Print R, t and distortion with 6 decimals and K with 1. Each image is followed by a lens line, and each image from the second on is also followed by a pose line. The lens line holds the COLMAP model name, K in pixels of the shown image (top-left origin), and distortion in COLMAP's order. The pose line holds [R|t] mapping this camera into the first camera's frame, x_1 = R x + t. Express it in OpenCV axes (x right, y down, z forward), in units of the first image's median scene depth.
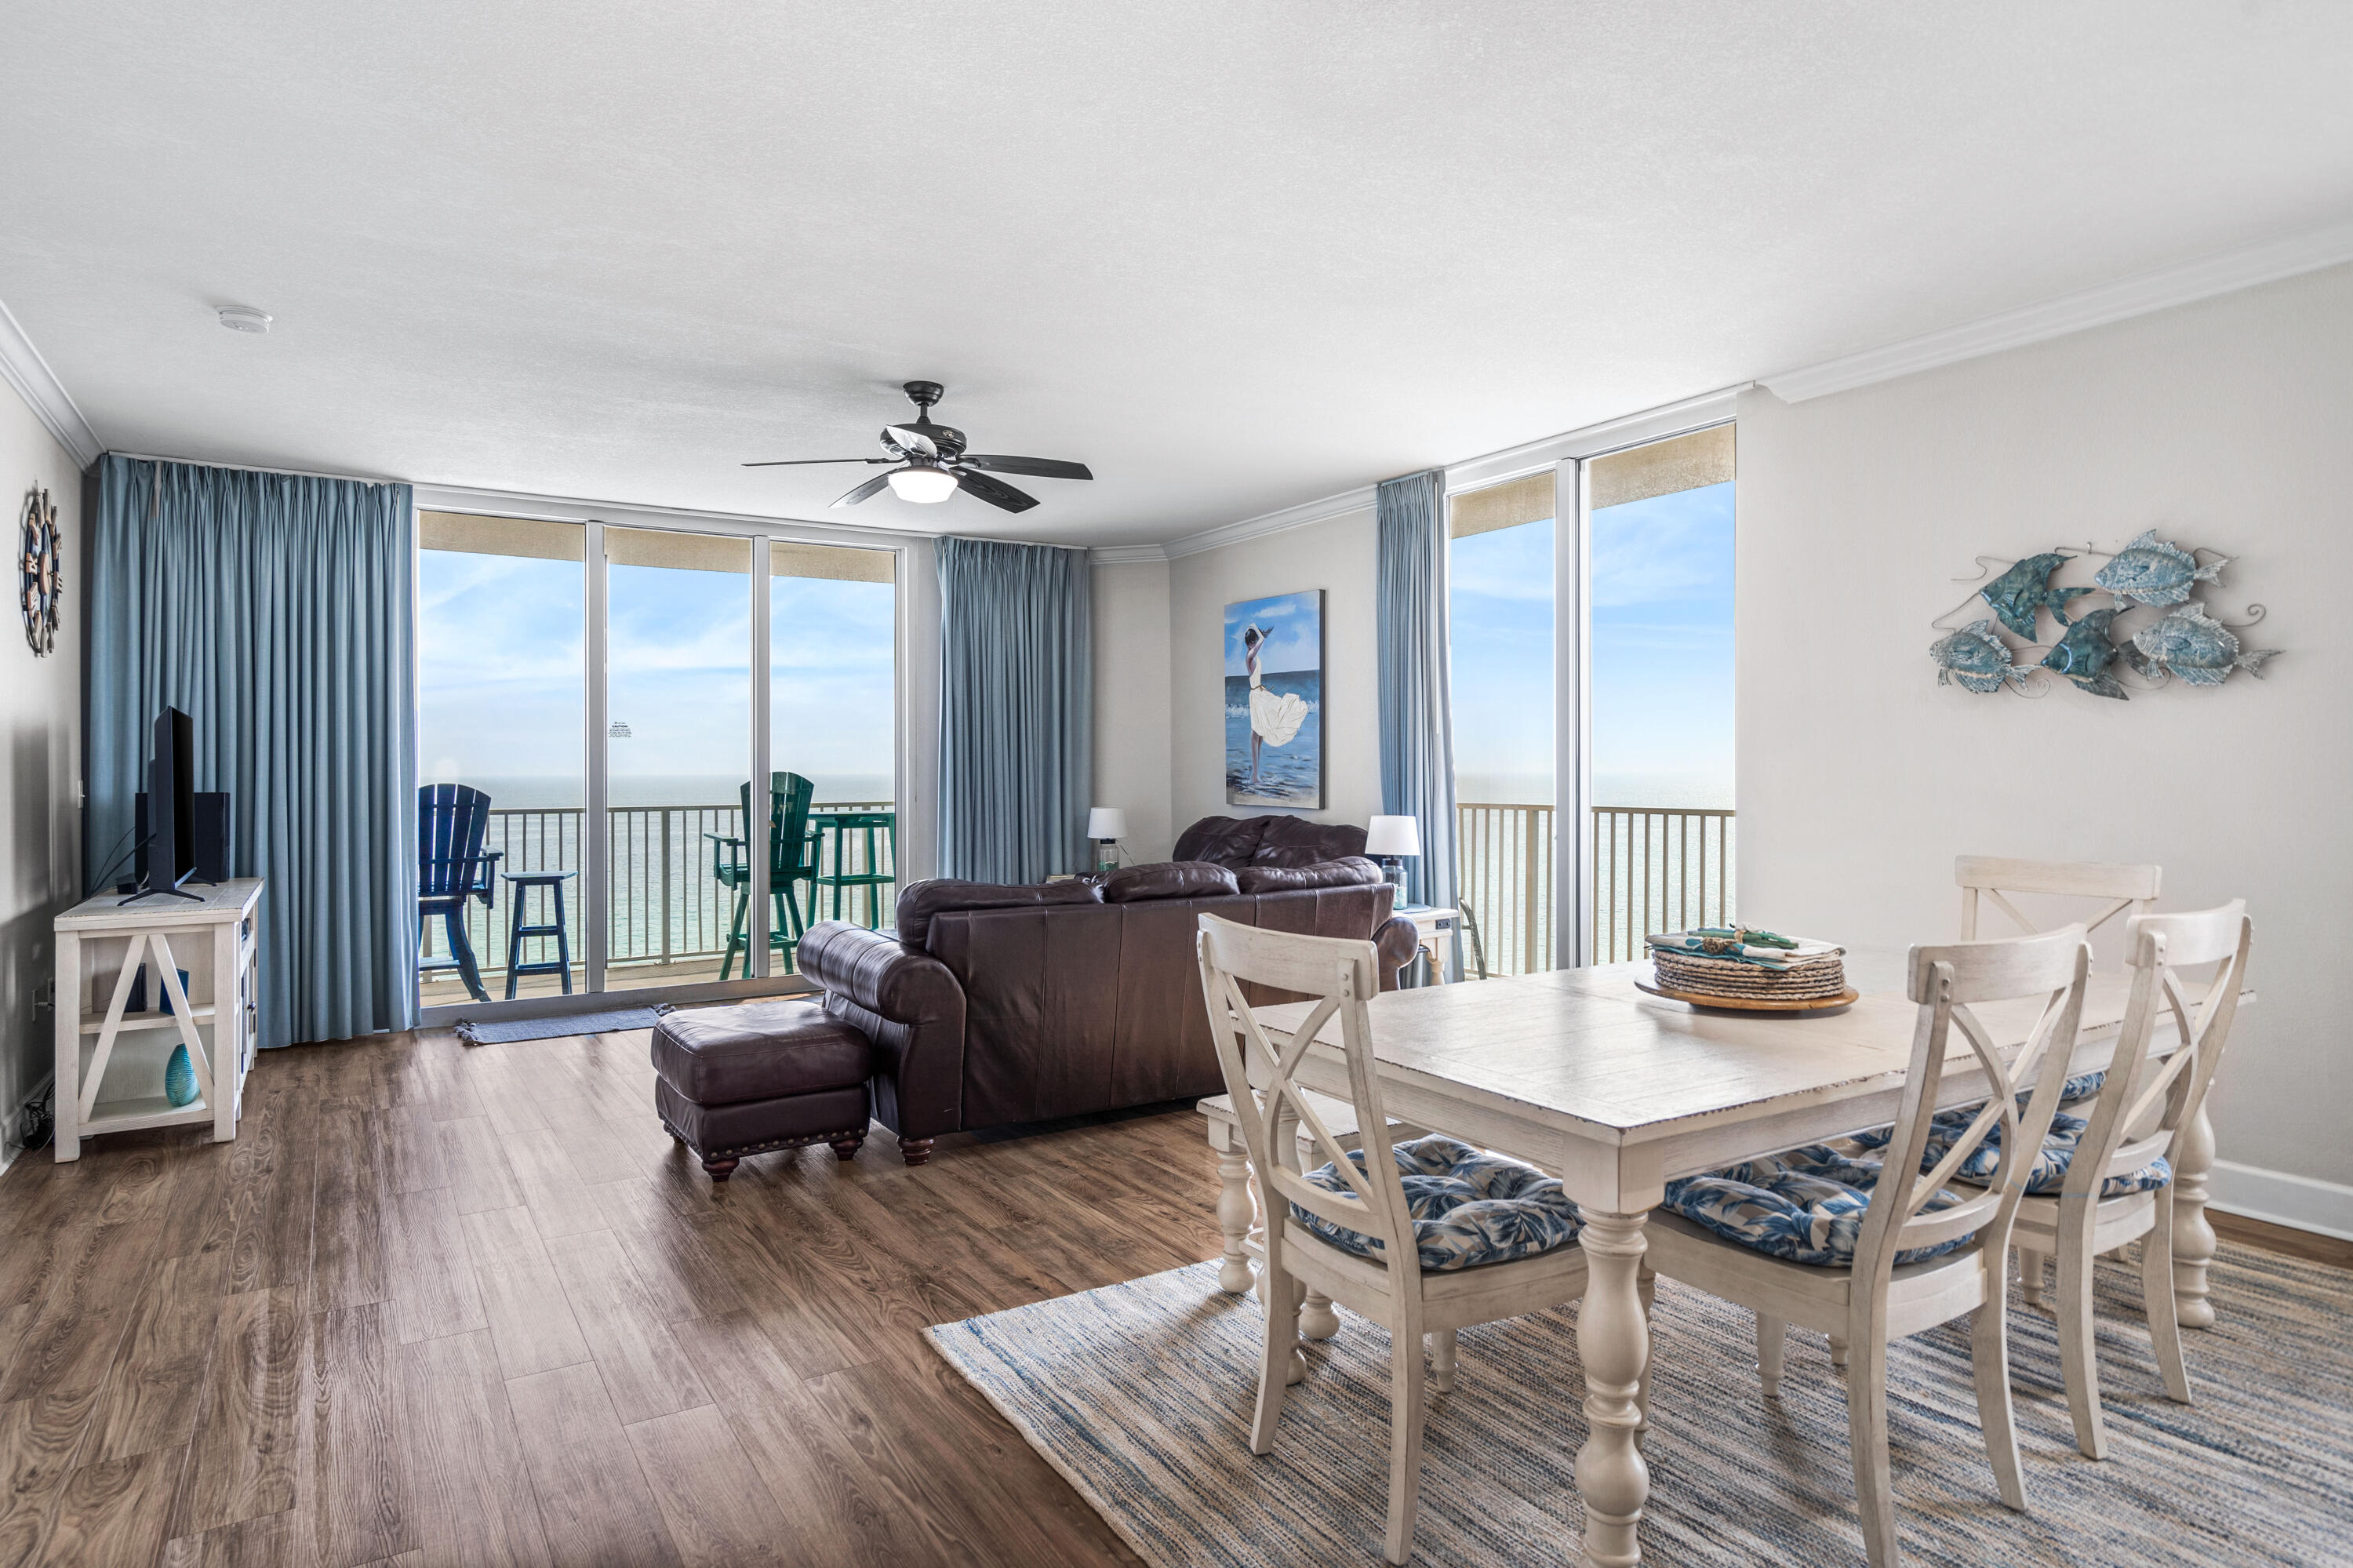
lens RADIAL K [[1323.8, 0, 1169.3], [0, 1323.8, 780.4], [0, 0, 1]] dist [0.003267, 0.001335]
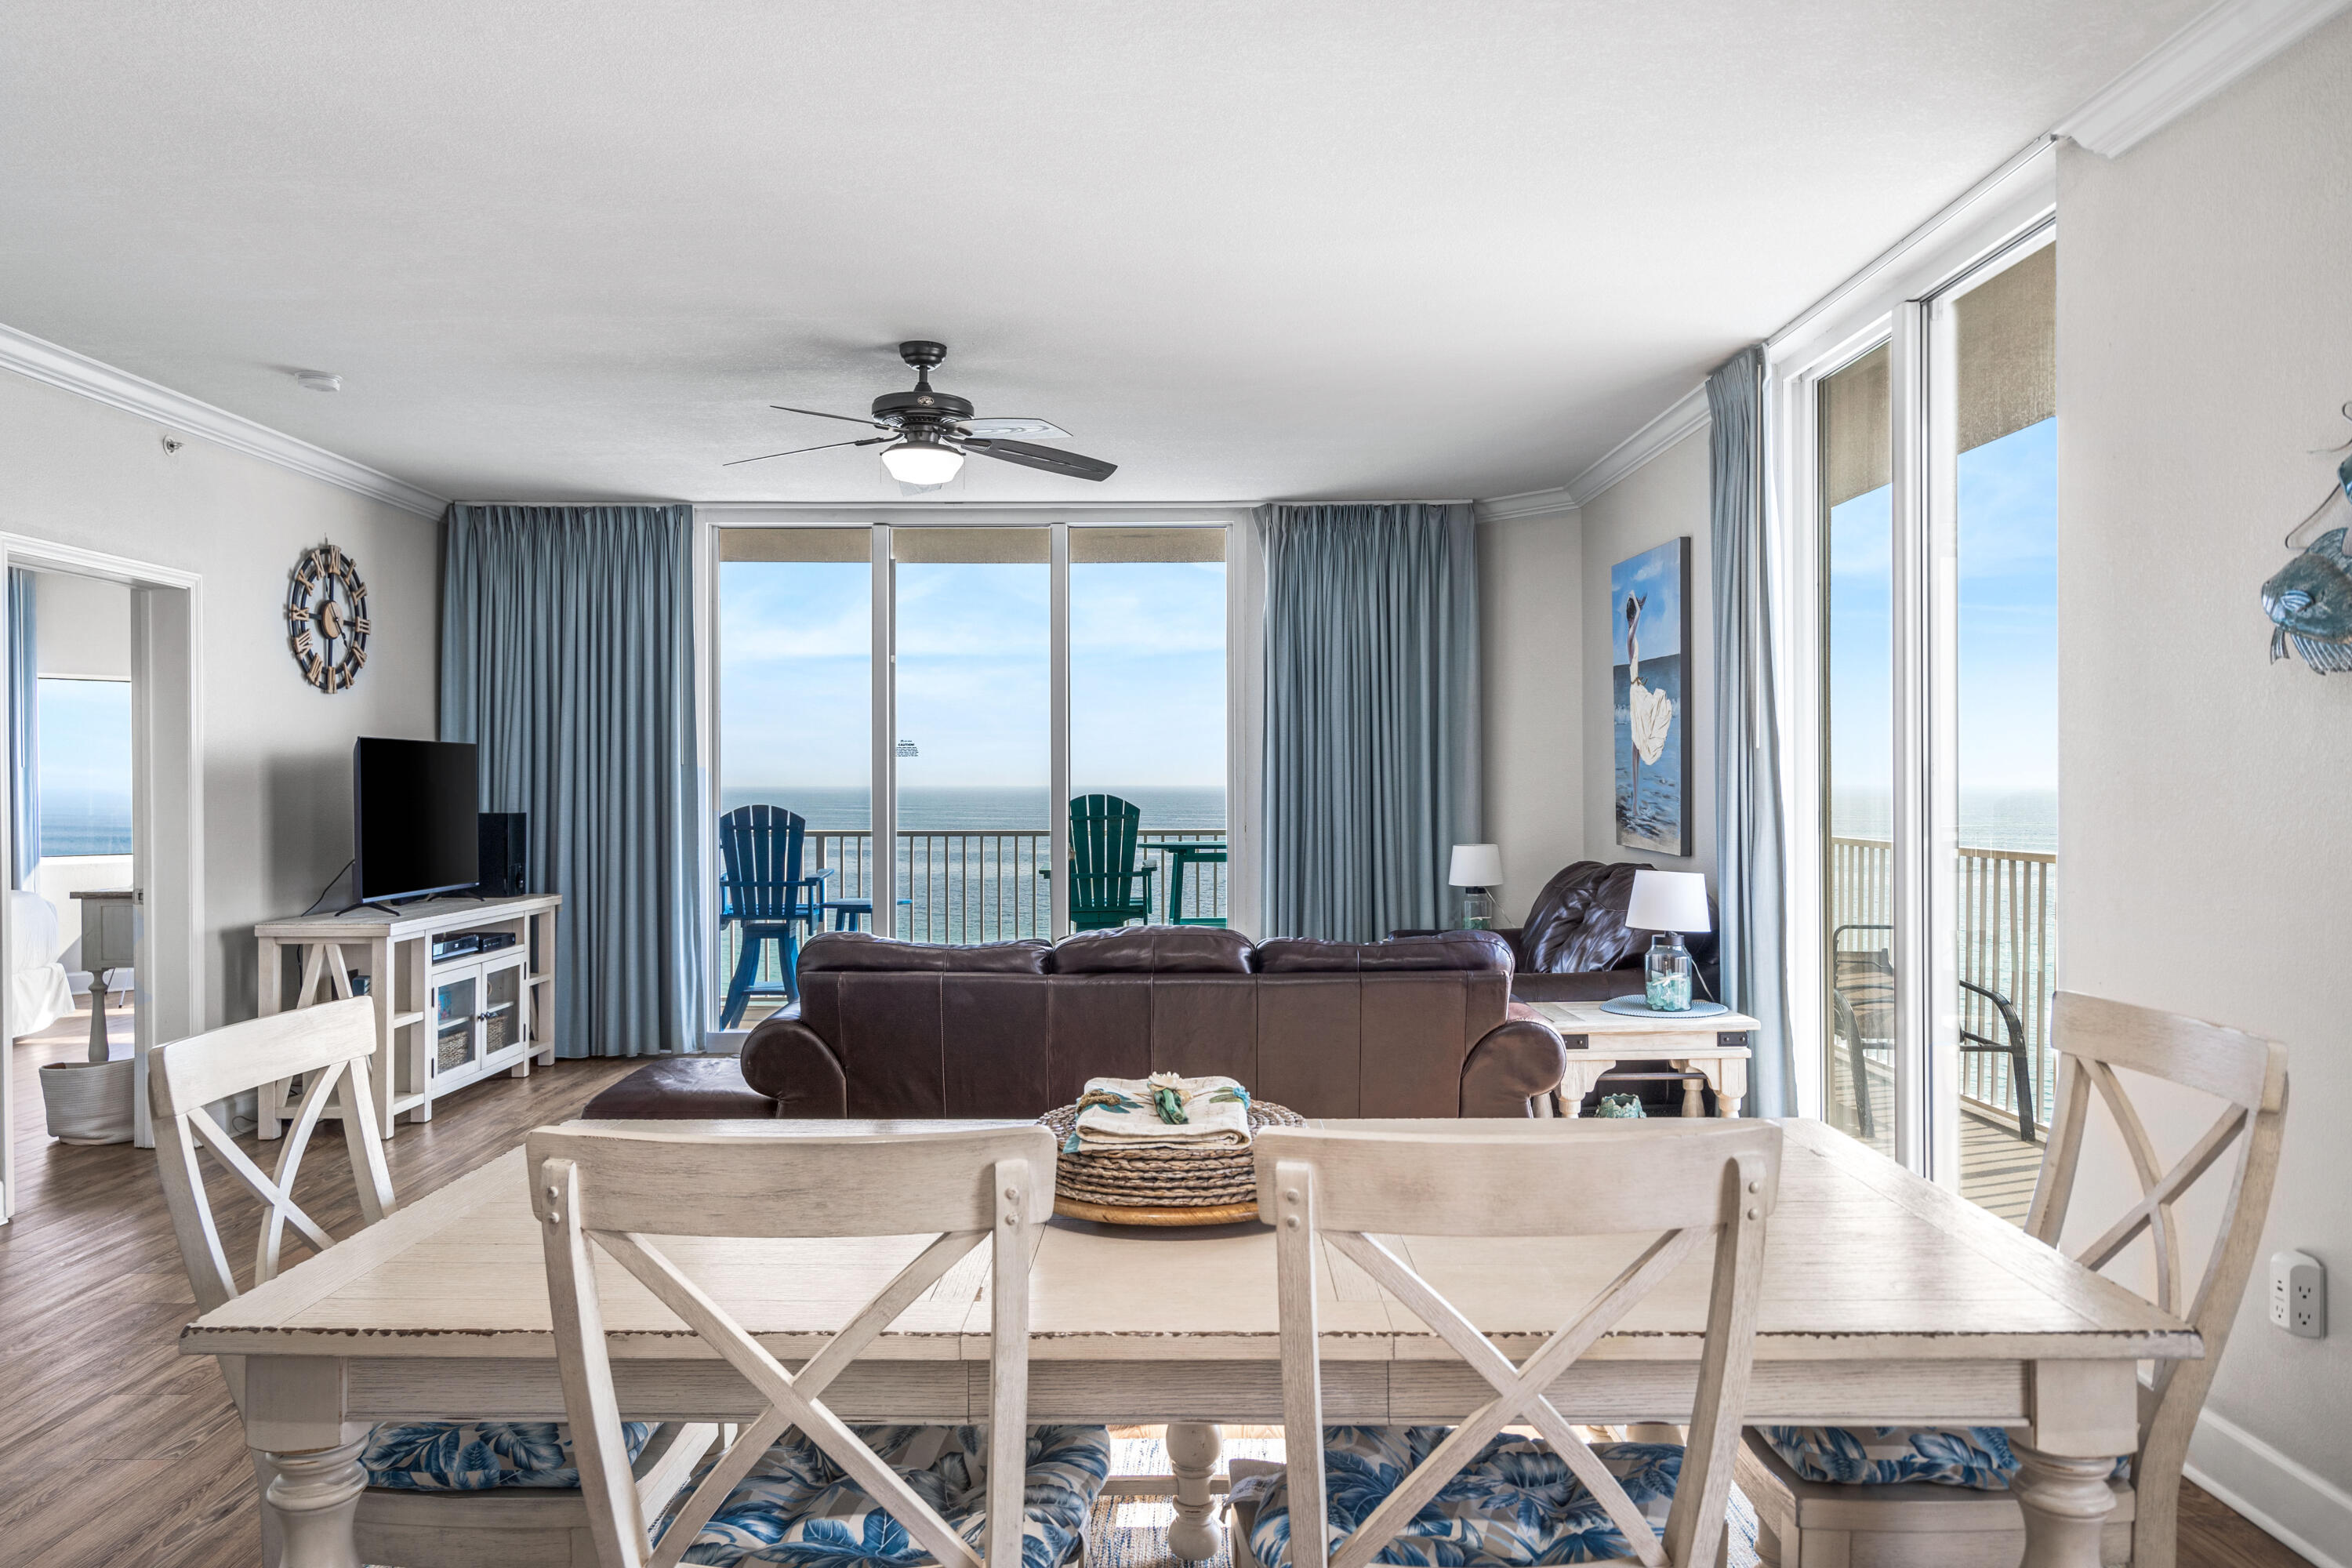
lens RADIAL K [[1631.2, 0, 1153.2], [0, 1631.2, 792.4], [0, 0, 1]] dist [0.003436, -0.000452]
pose [[0.842255, 0.007161, -0.539032, 0.400972], [-0.007602, 0.999970, 0.001407, -0.012499], [0.539026, 0.002913, 0.842284, 0.164425]]
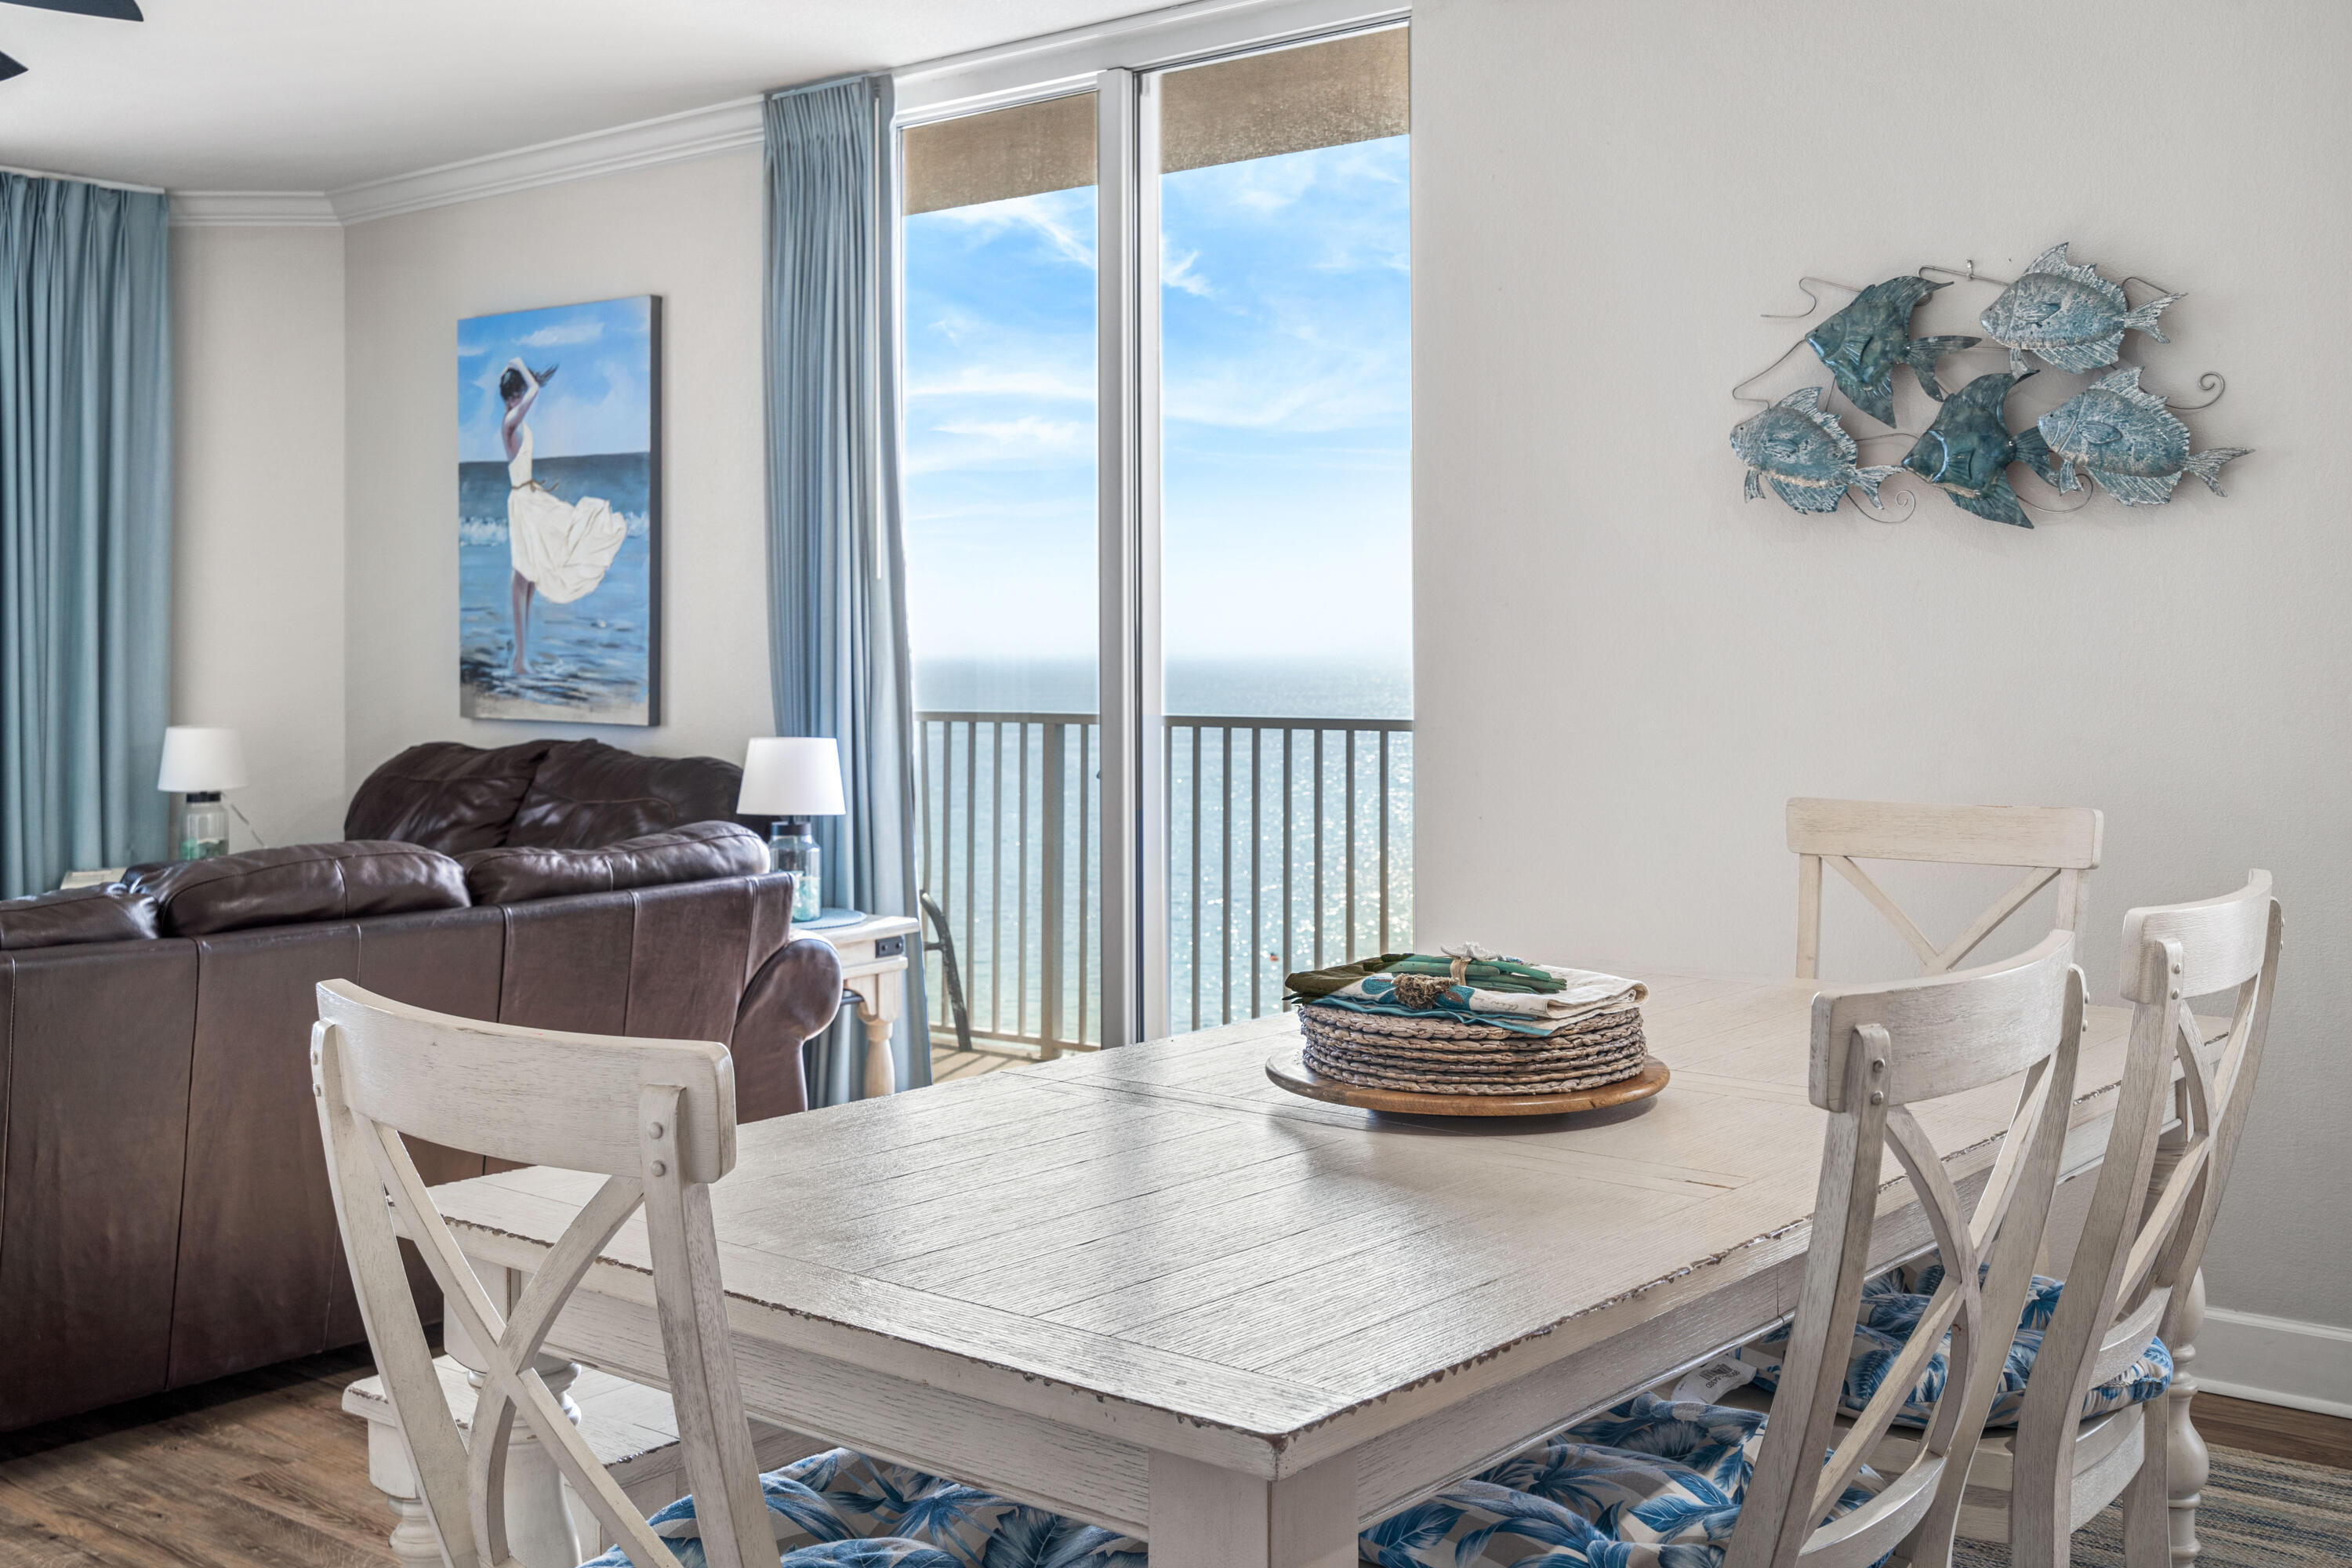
lens RADIAL K [[2398.3, 0, 1202.0], [0, 2398.3, 604.0], [0, 0, 1]] dist [-0.001414, -0.002080]
pose [[0.945124, 0.005606, 0.326663, 0.015645], [0.003384, 0.999631, -0.026945, 0.000536], [-0.326694, 0.026571, 0.944757, 0.072621]]
